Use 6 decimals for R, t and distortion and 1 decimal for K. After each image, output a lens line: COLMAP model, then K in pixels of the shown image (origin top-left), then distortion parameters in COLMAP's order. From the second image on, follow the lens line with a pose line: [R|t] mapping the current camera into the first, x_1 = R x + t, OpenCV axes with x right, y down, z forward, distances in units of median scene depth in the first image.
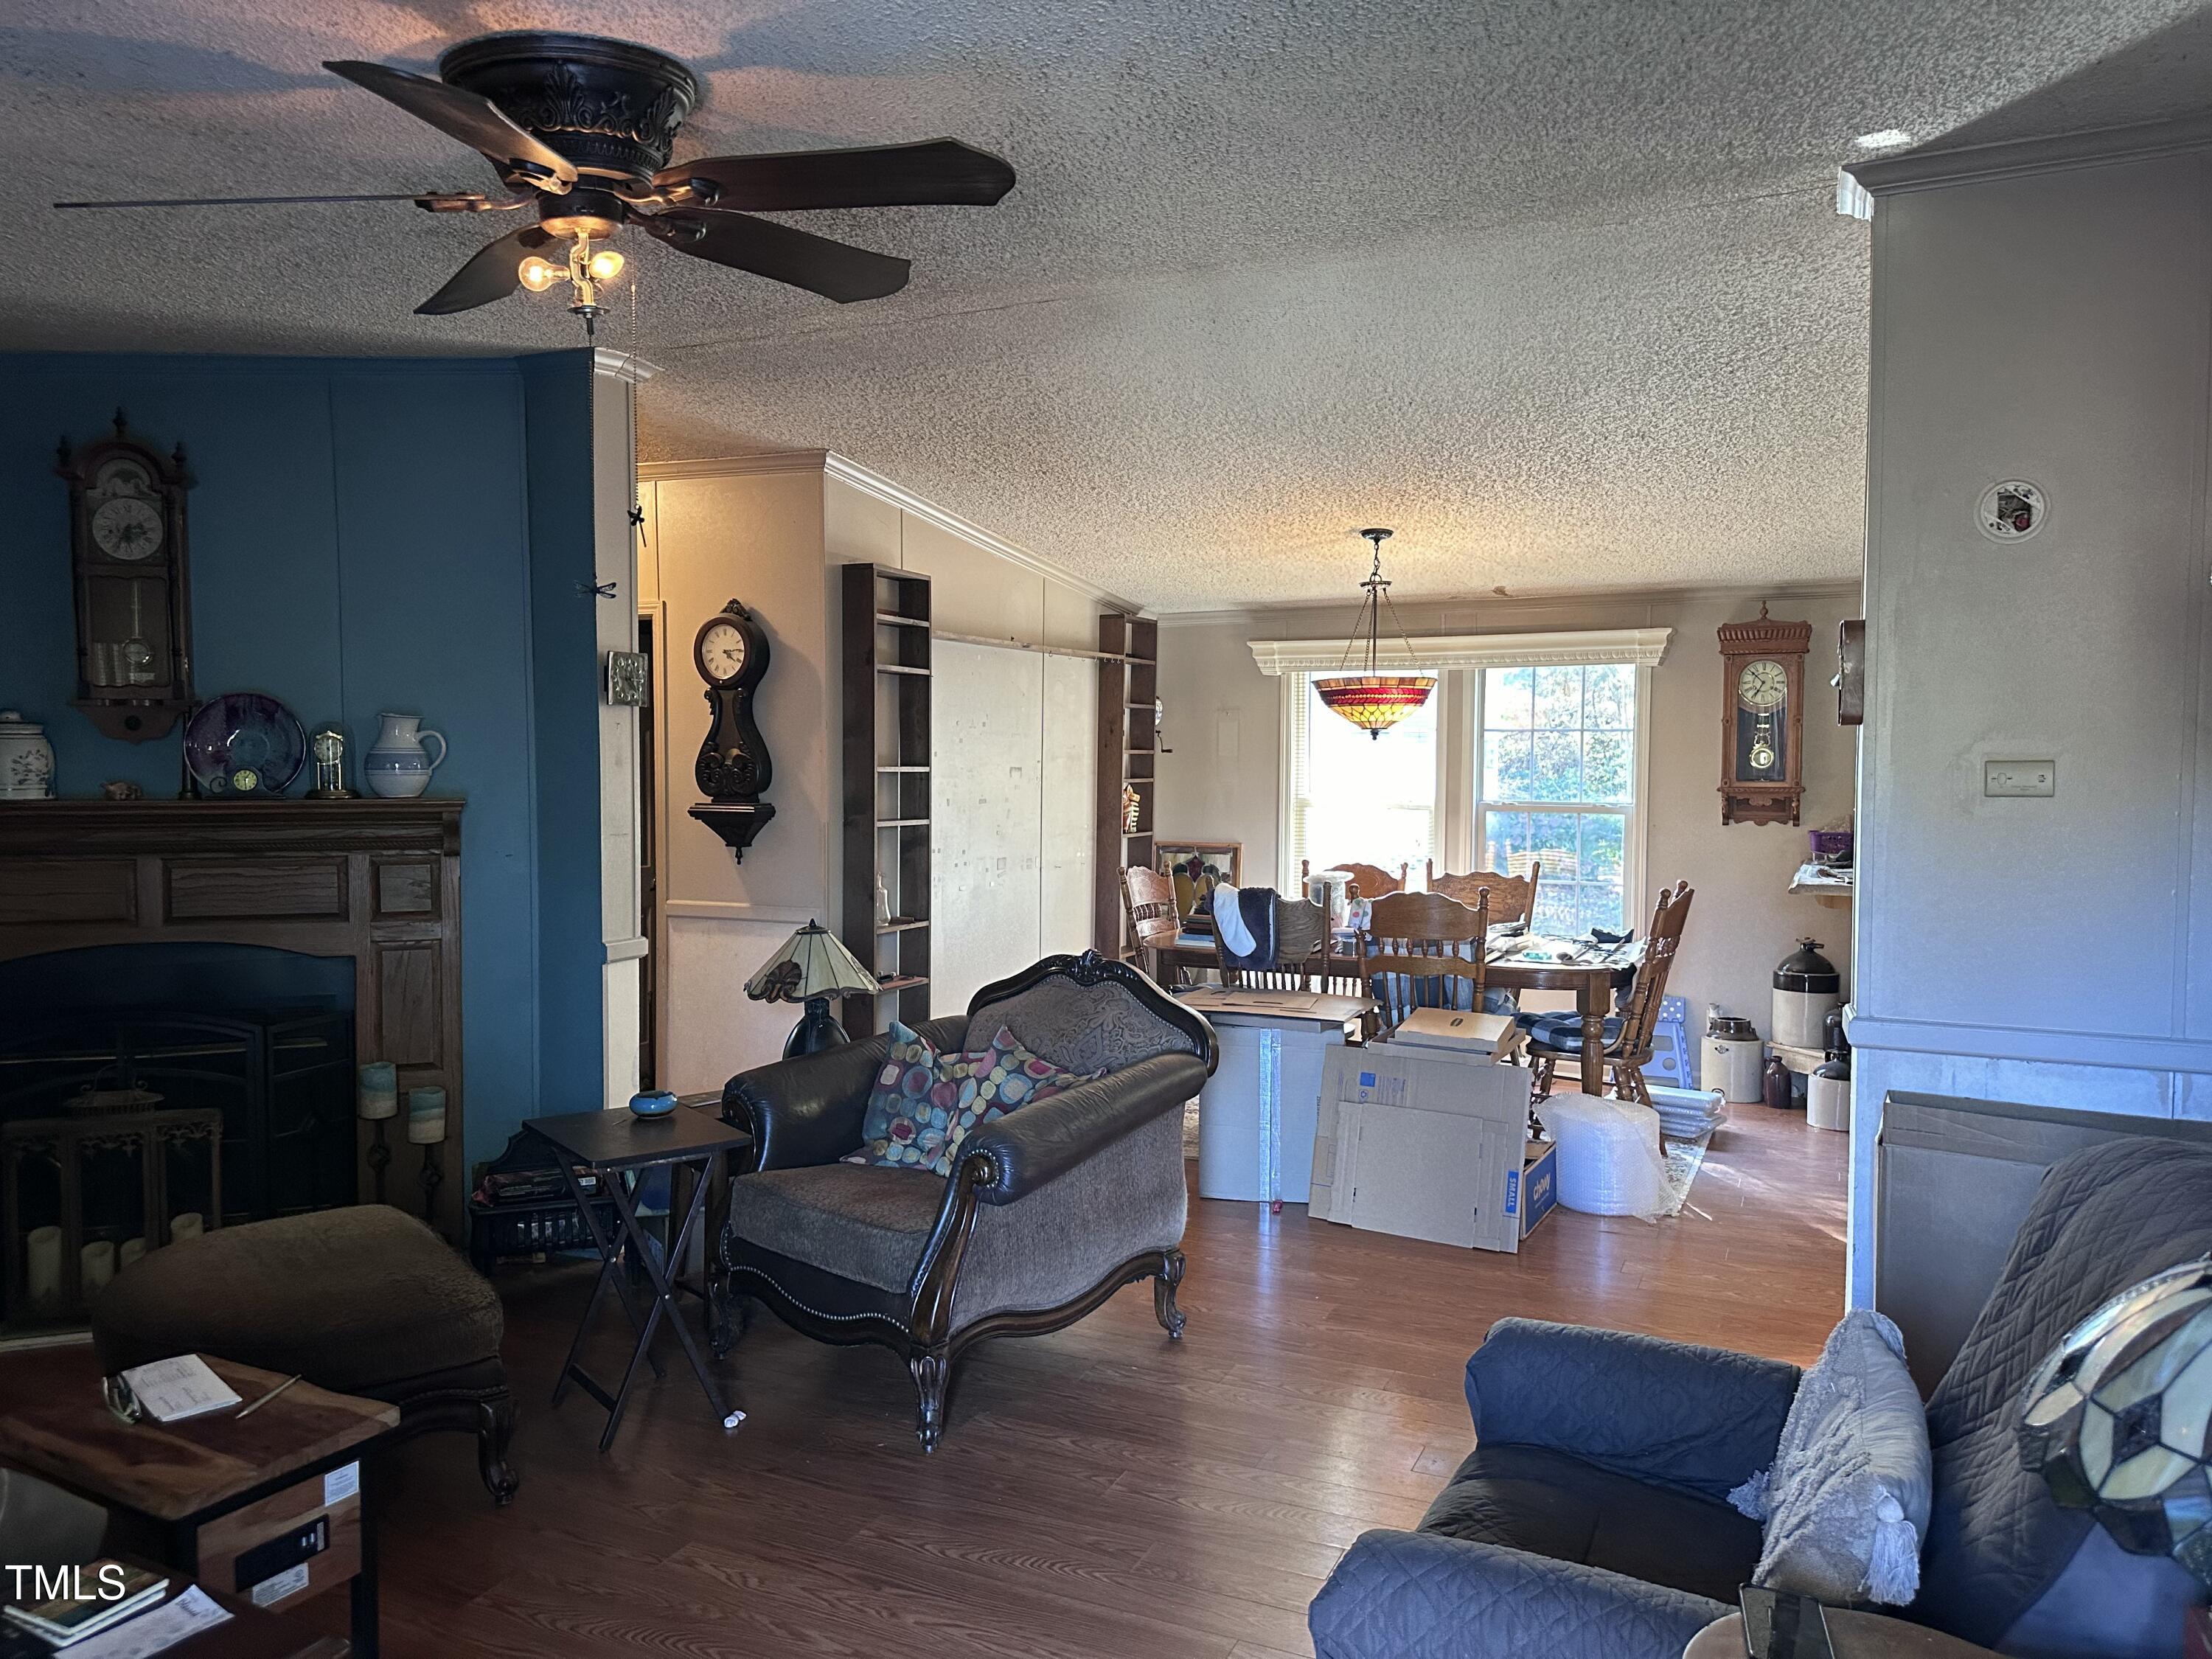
lens RADIAL K [[1550.1, 0, 1121.3], [0, 1550.1, 825.1], [0, 0, 1]] dist [0.172346, -0.289235]
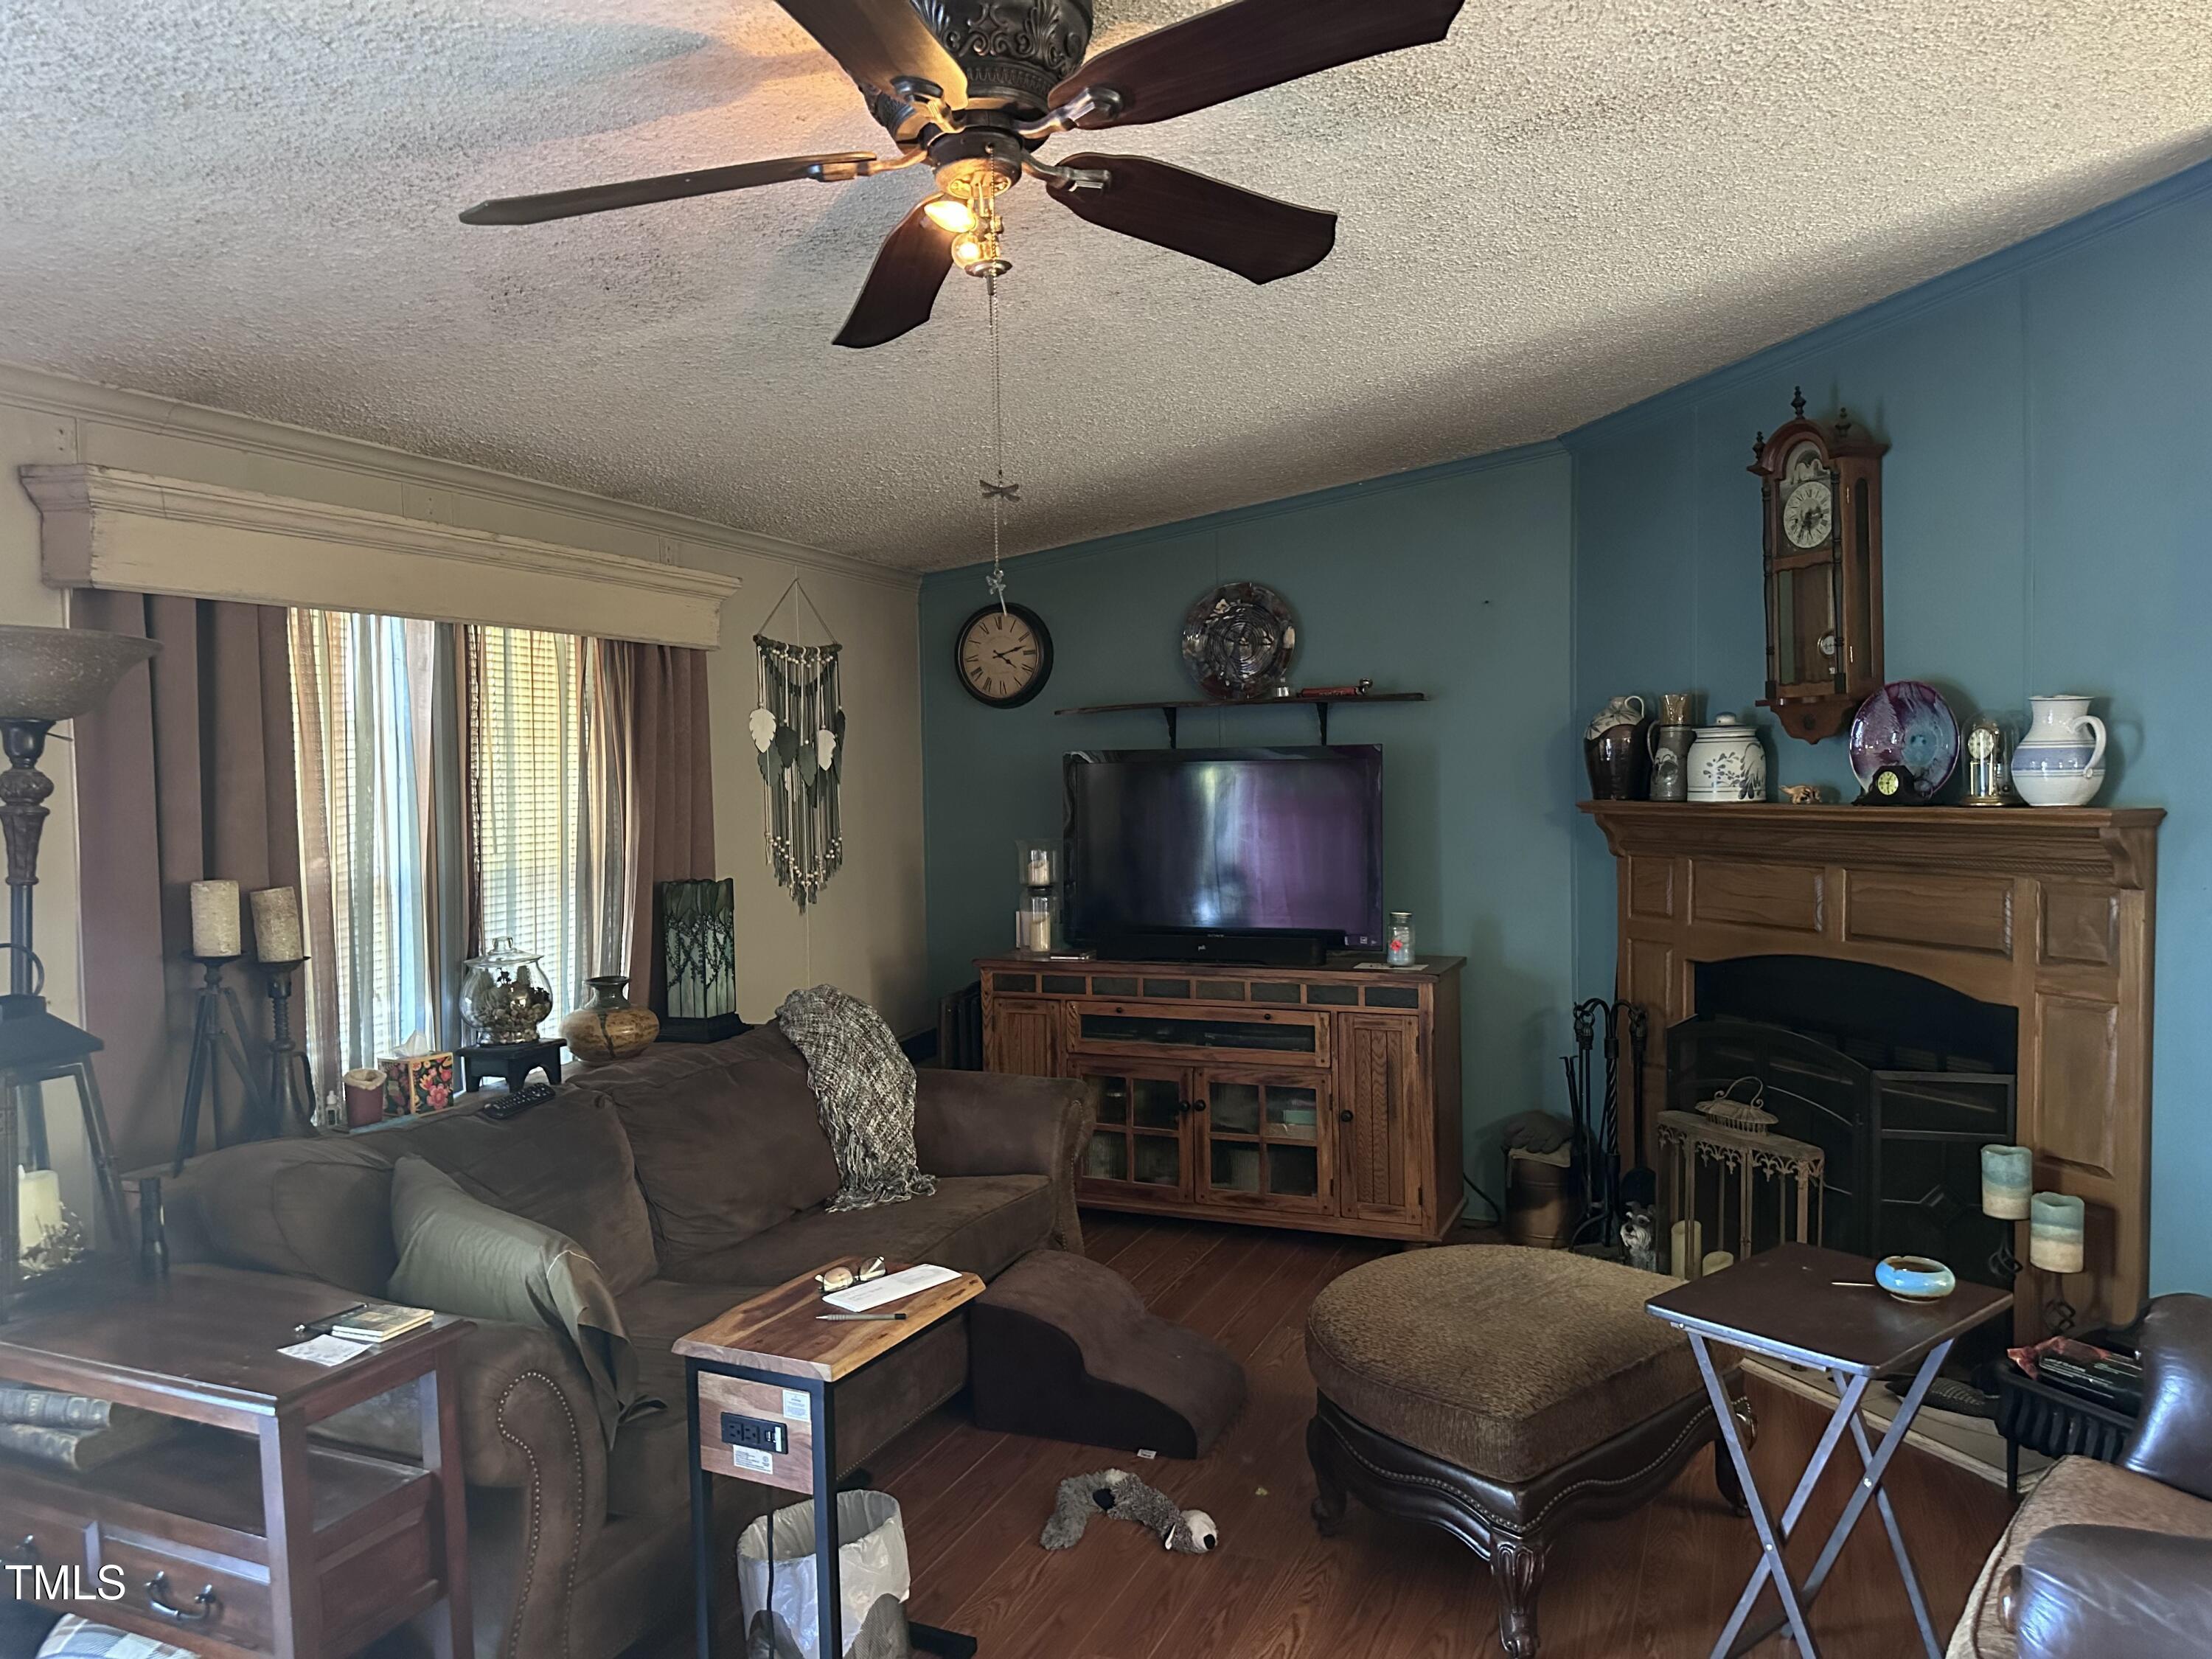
lens RADIAL K [[1550.1, 0, 1121.3], [0, 1550.1, 825.1], [0, 0, 1]] dist [0.172346, -0.289235]
pose [[0.006002, 0.033132, -0.999433, 0.316971], [-0.022091, 0.999211, 0.032992, -0.025413], [0.999738, 0.021880, 0.006729, 0.590062]]
